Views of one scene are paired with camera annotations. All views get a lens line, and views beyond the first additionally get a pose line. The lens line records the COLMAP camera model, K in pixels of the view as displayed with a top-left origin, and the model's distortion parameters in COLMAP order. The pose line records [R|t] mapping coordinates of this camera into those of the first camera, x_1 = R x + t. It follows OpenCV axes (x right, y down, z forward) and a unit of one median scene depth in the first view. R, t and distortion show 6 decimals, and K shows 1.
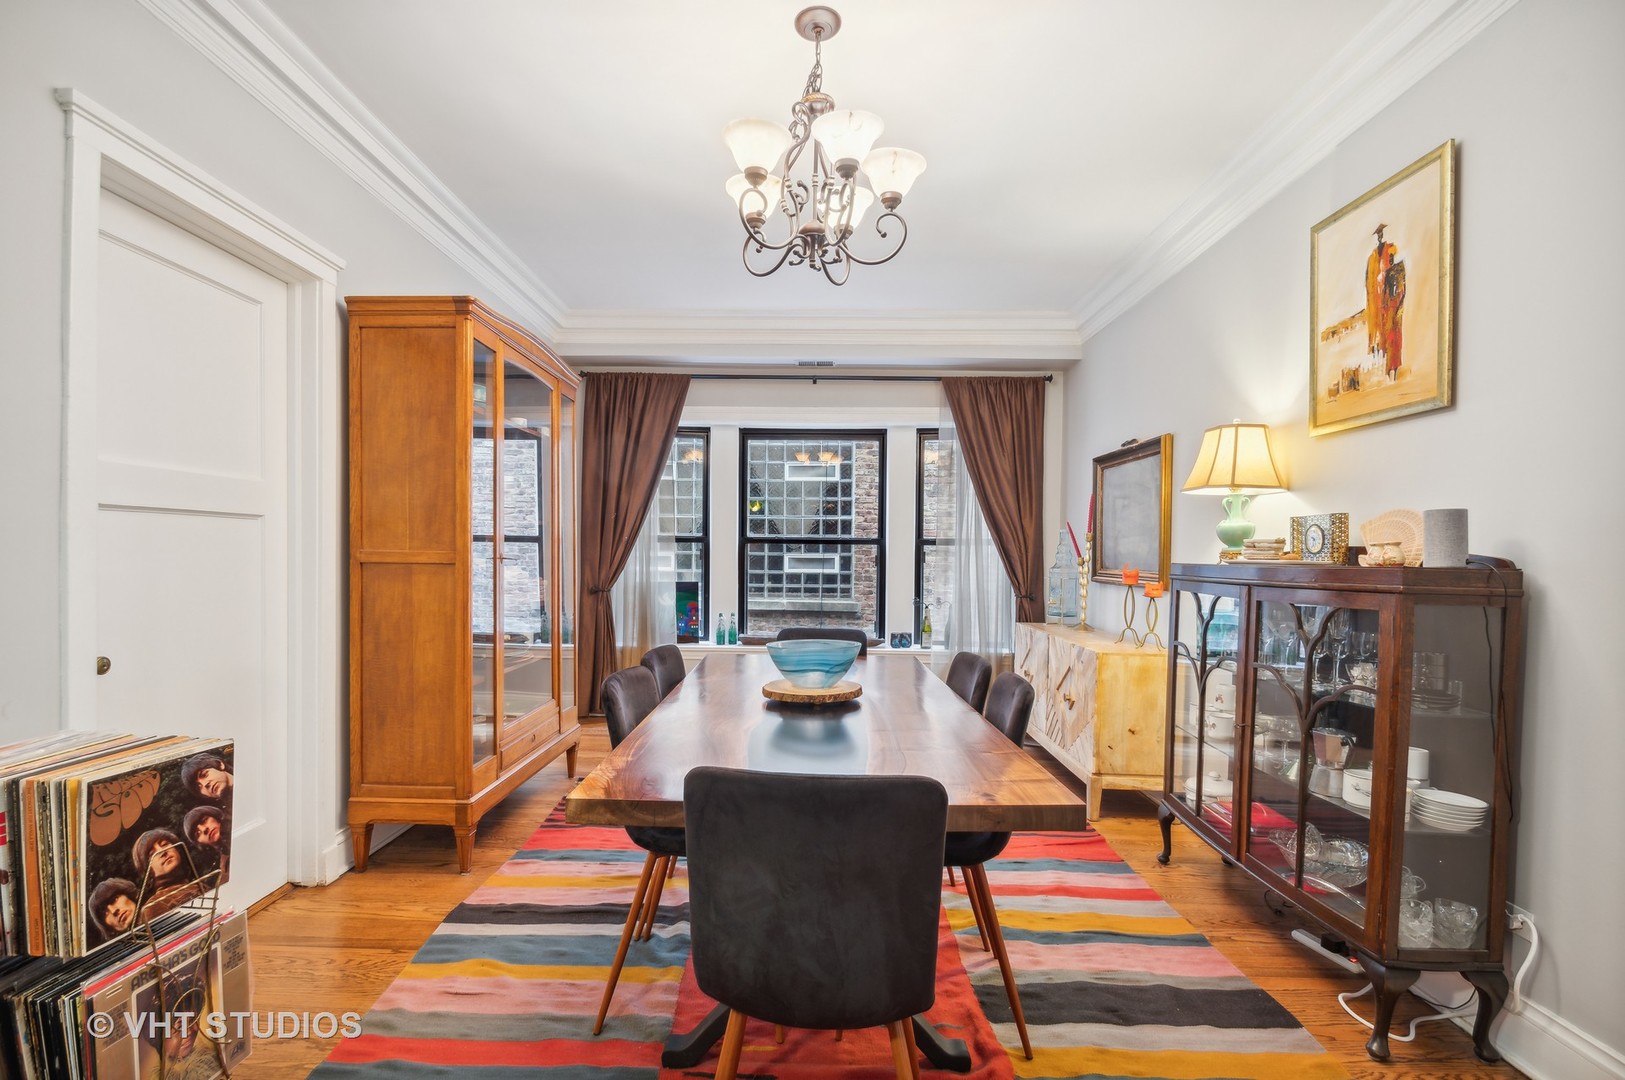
lens RADIAL K [[717.1, 0, 795.0], [0, 717.1, 566.4], [0, 0, 1]] dist [0.007130, -0.013579]
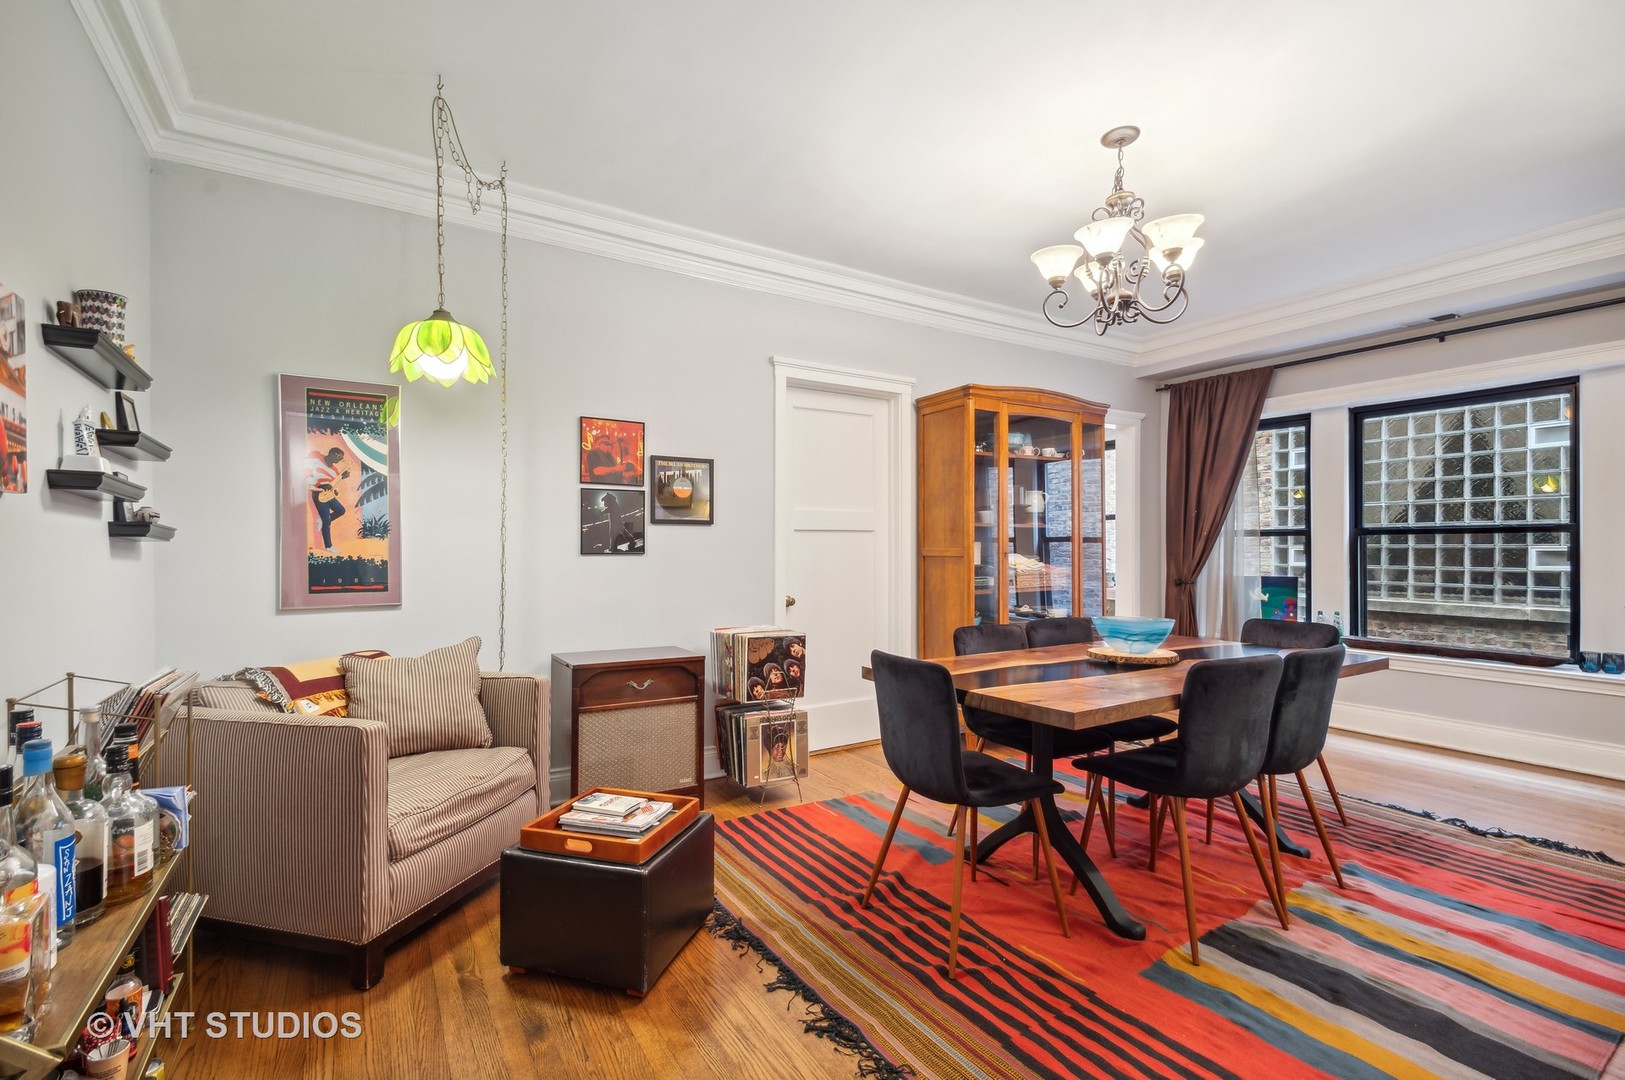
lens RADIAL K [[724.4, 0, 815.4], [0, 724.4, 547.1], [0, 0, 1]] dist [0.014543, -0.012229]
pose [[0.557177, -0.015222, -0.830254, 0.647405], [-0.004102, 0.999769, -0.021083, 0.009920], [0.830384, 0.015153, 0.556986, -0.142160]]
